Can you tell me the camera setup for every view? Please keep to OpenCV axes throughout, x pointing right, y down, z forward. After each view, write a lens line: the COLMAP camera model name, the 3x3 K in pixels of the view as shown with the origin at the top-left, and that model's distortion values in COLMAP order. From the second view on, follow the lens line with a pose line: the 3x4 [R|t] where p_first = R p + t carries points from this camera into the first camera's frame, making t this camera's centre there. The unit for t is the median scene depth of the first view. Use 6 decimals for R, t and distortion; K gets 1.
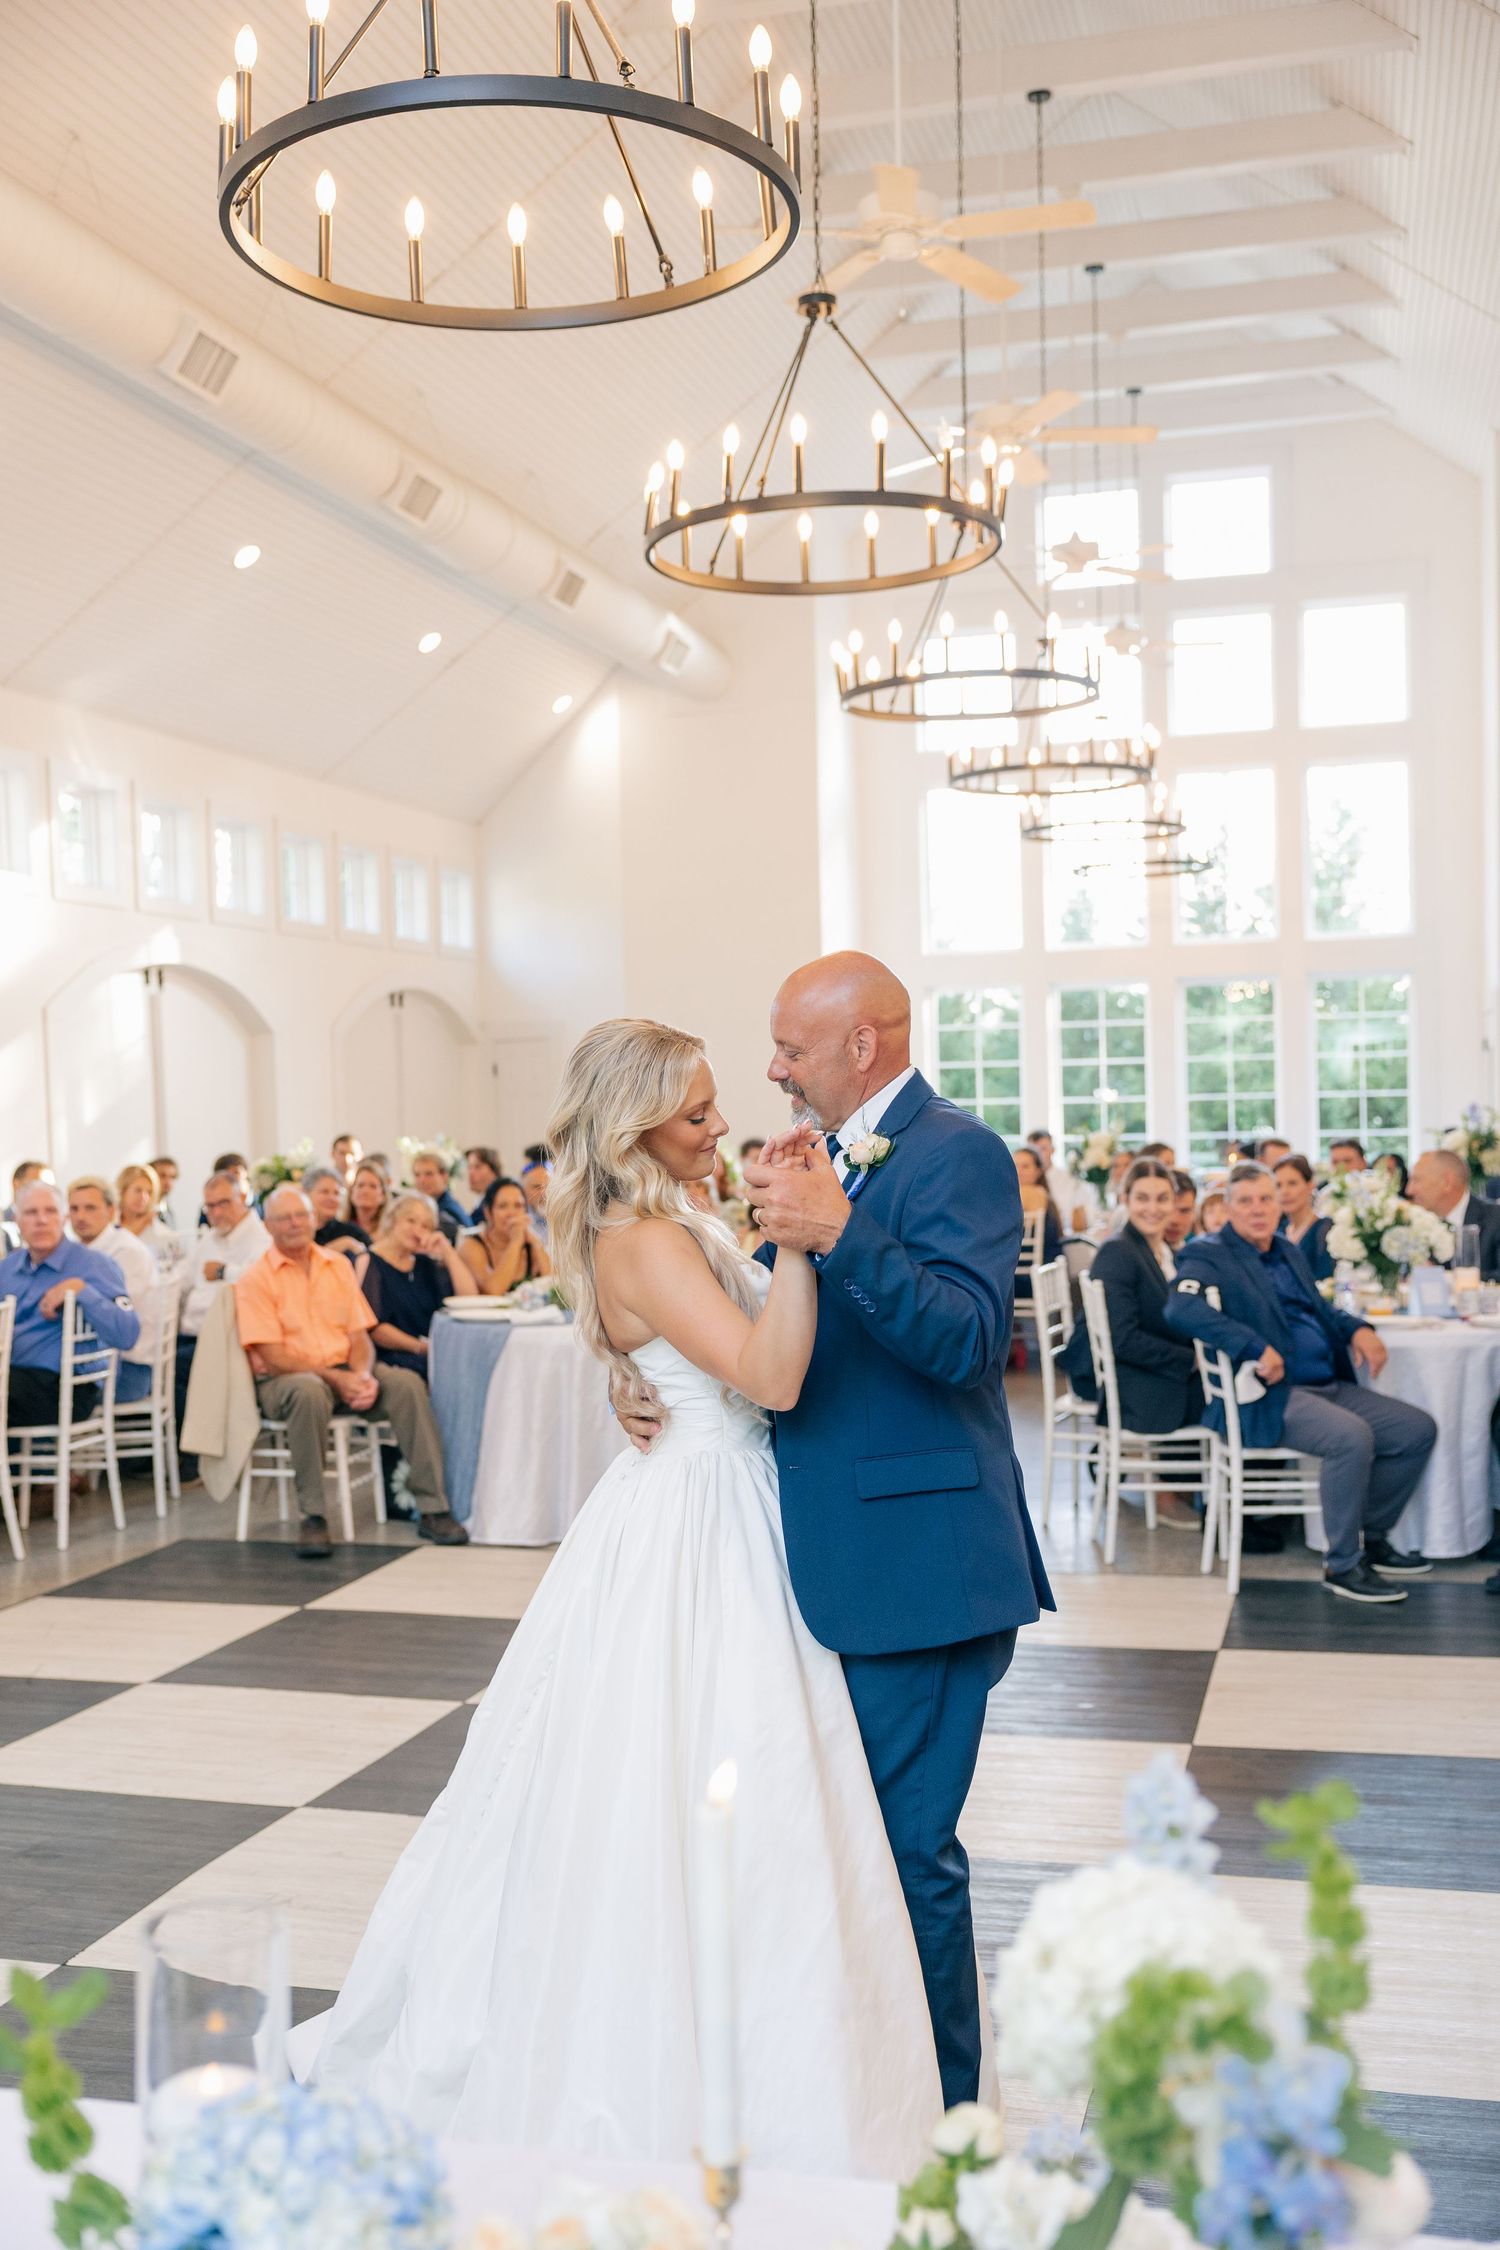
lens RADIAL K [[2314.6, 0, 736.5], [0, 2314.6, 1121.9], [0, 0, 1]] dist [0.046207, 0.000000]
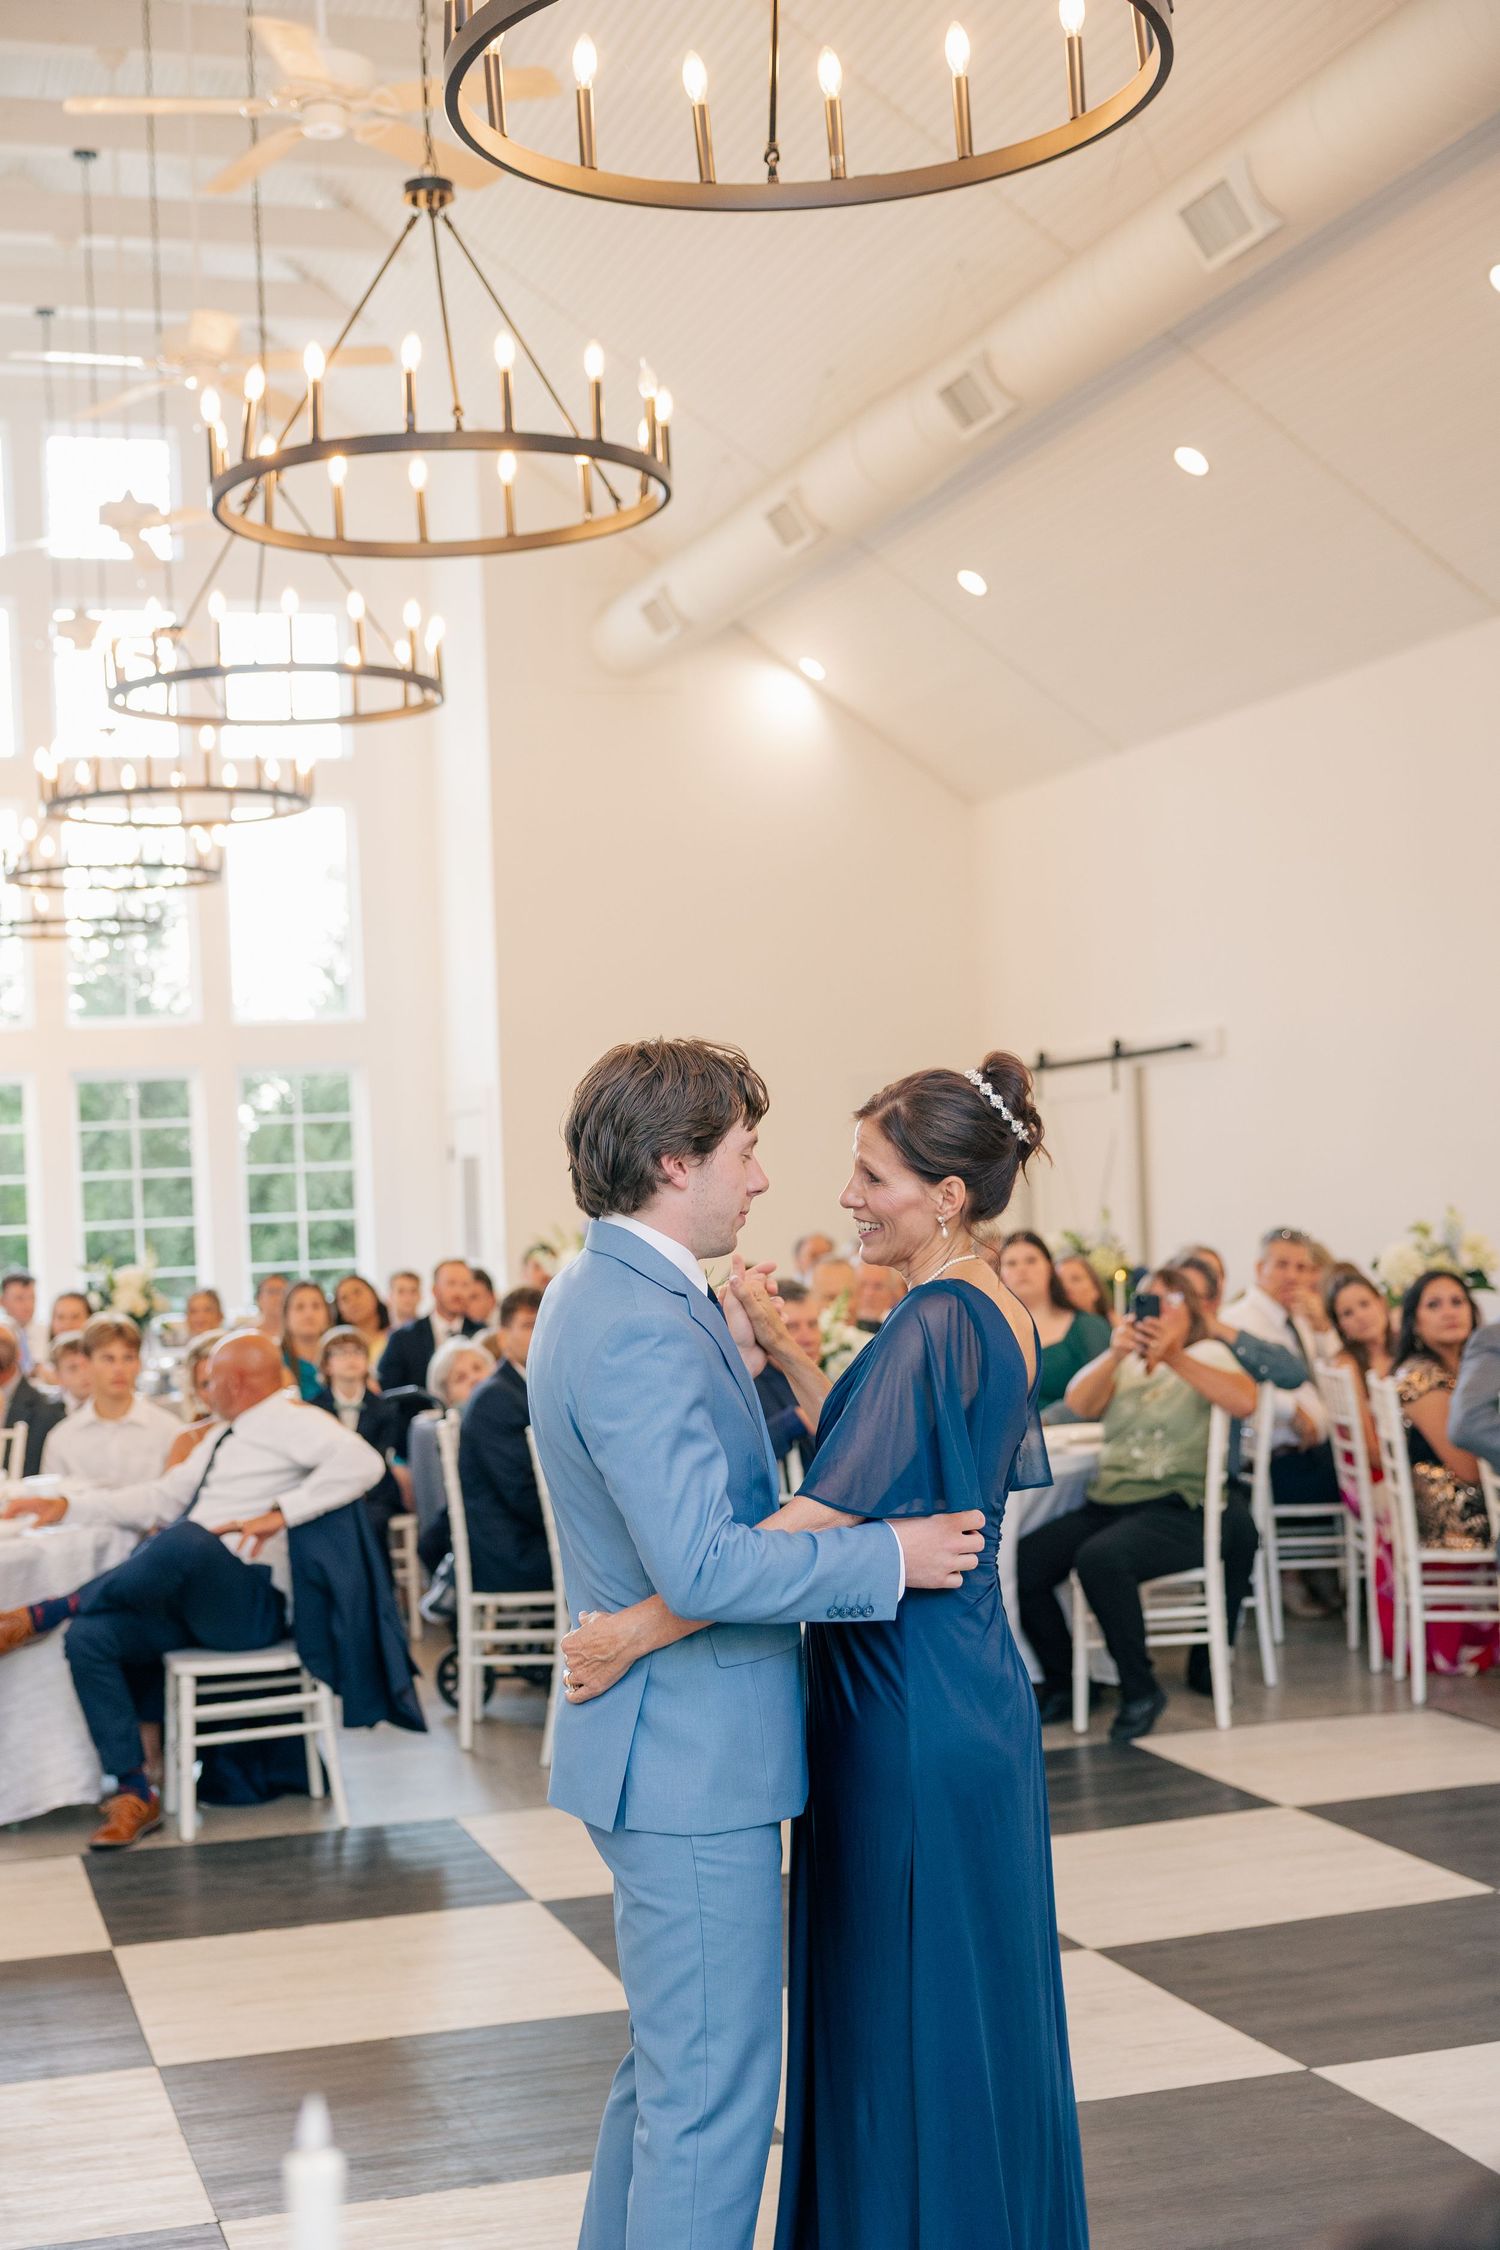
lens RADIAL K [[3028.5, 0, 749.6], [0, 3028.5, 1111.6], [0, 0, 1]] dist [0.038120, 0.000000]
pose [[0.844899, -0.002293, 0.534922, -0.316513], [0.030677, 0.998553, -0.044173, 0.004695], [-0.534046, 0.053731, 0.843746, 0.071242]]
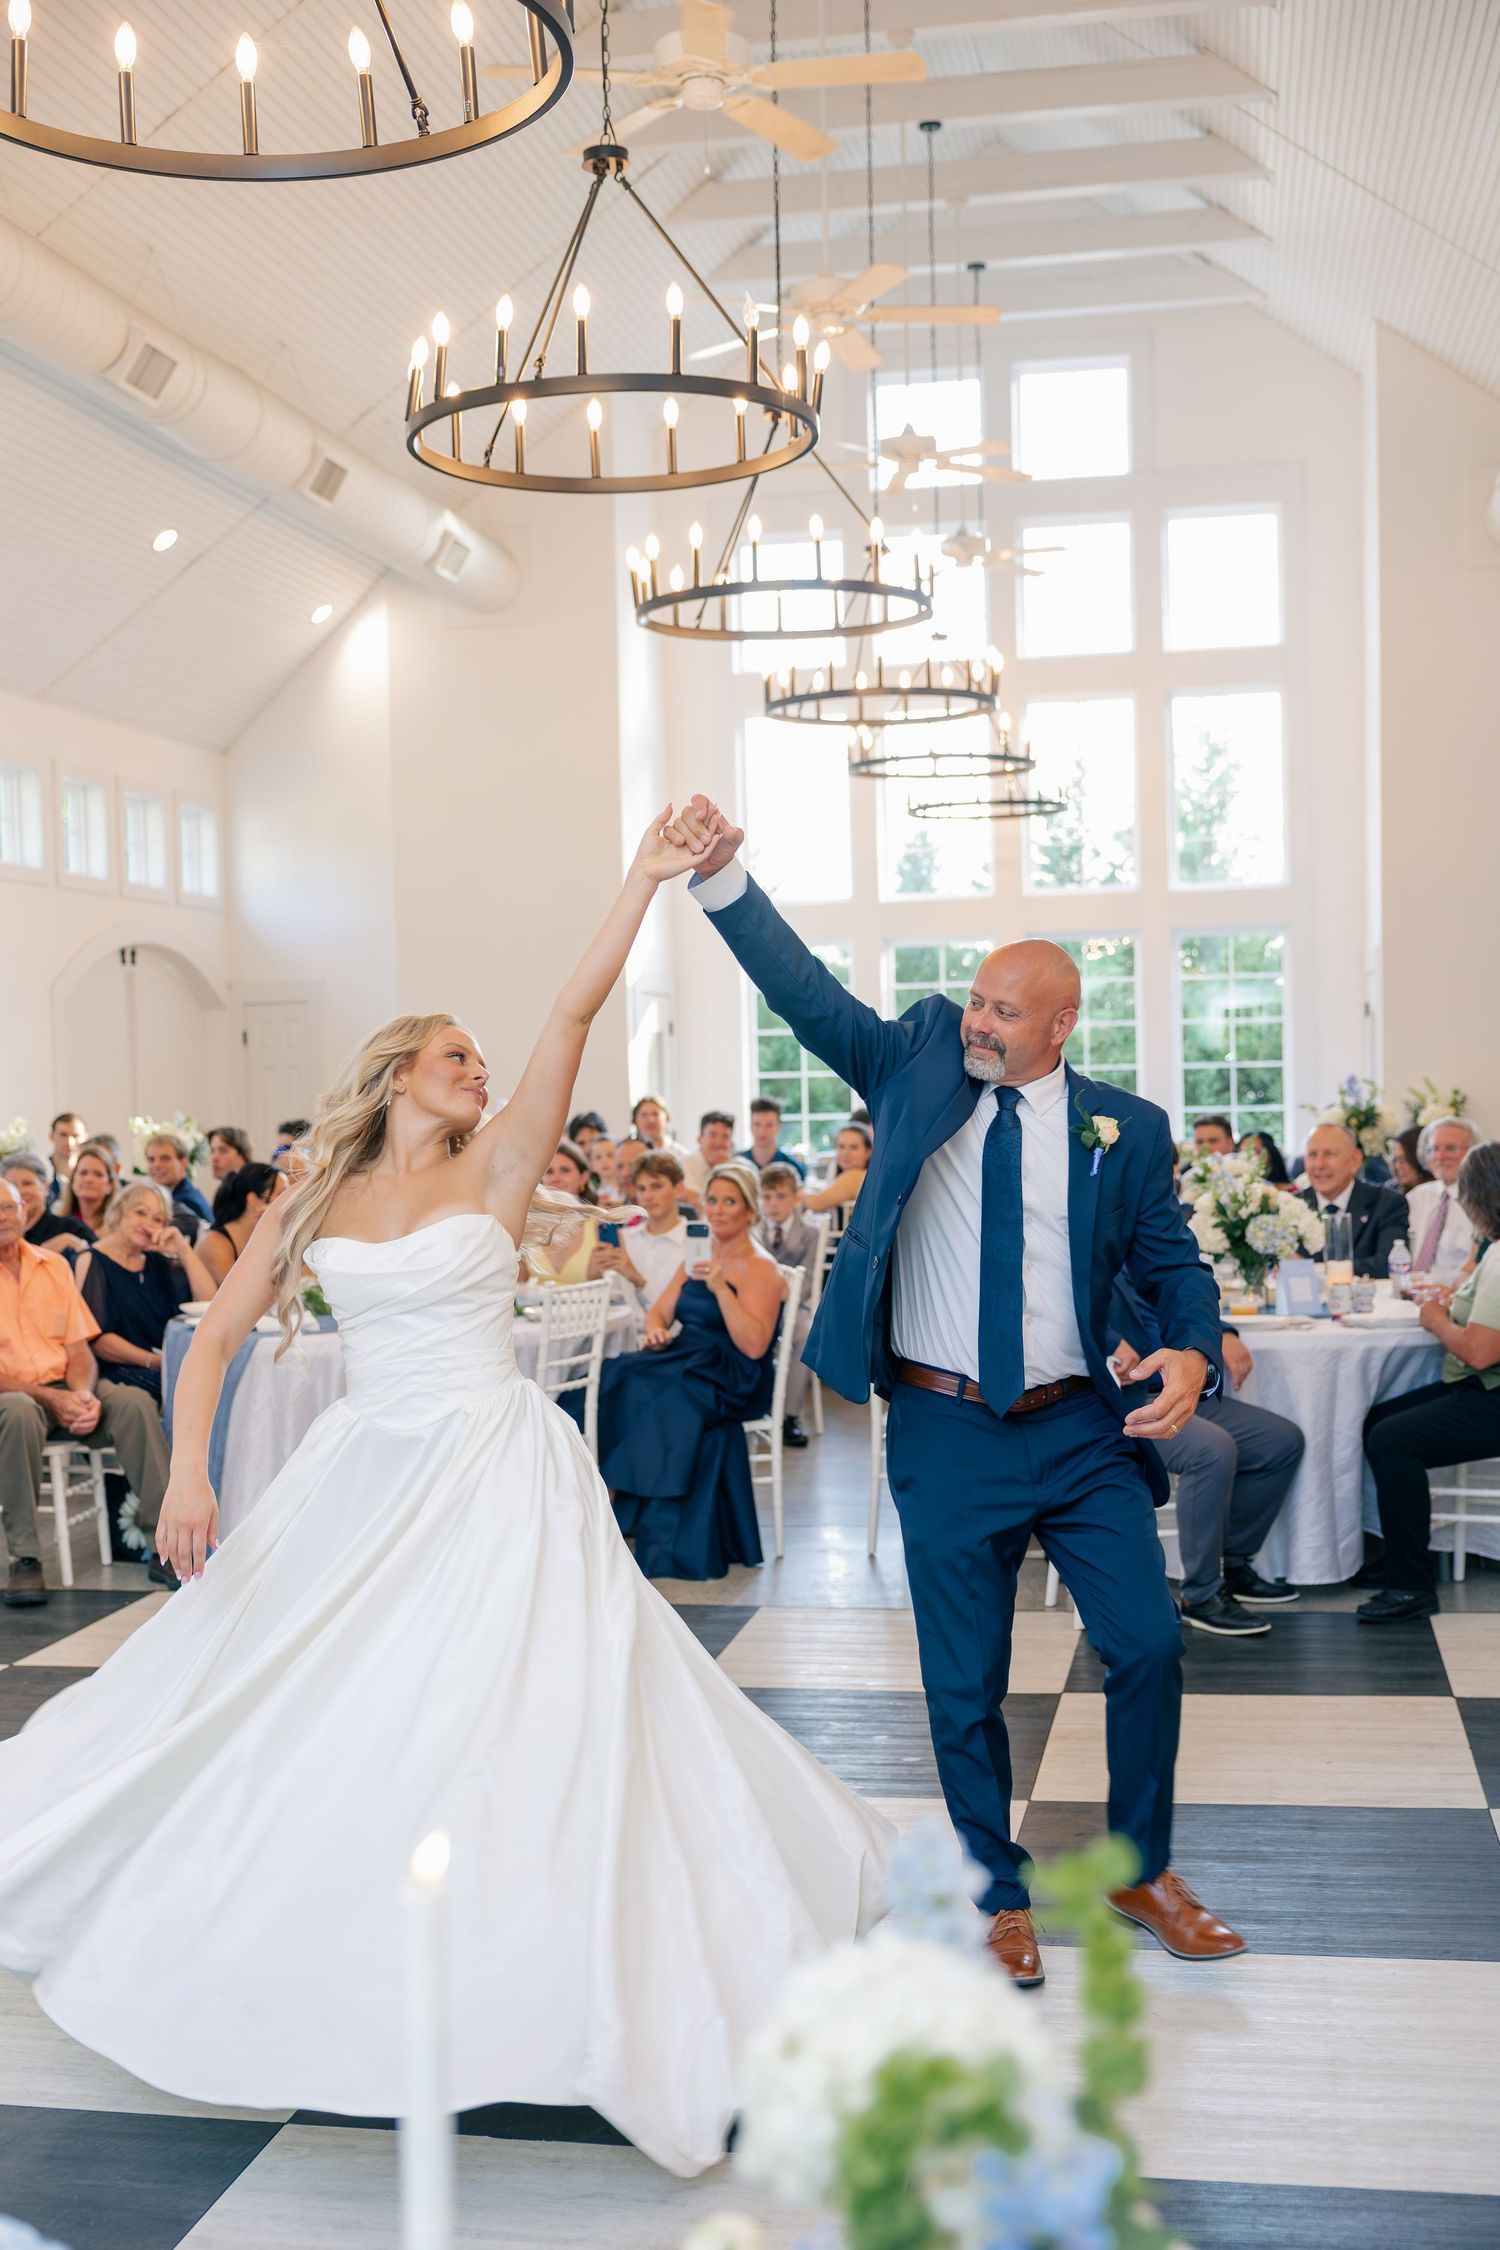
lens RADIAL K [[2655.3, 0, 732.9], [0, 2655.3, 1117.0], [0, 0, 1]] dist [0.036051, 0.000000]
pose [[0.997201, -0.002222, 0.074734, 0.005053], [0.001659, 0.999970, 0.007597, -0.000315], [-0.074749, -0.007452, 0.997175, -0.000784]]
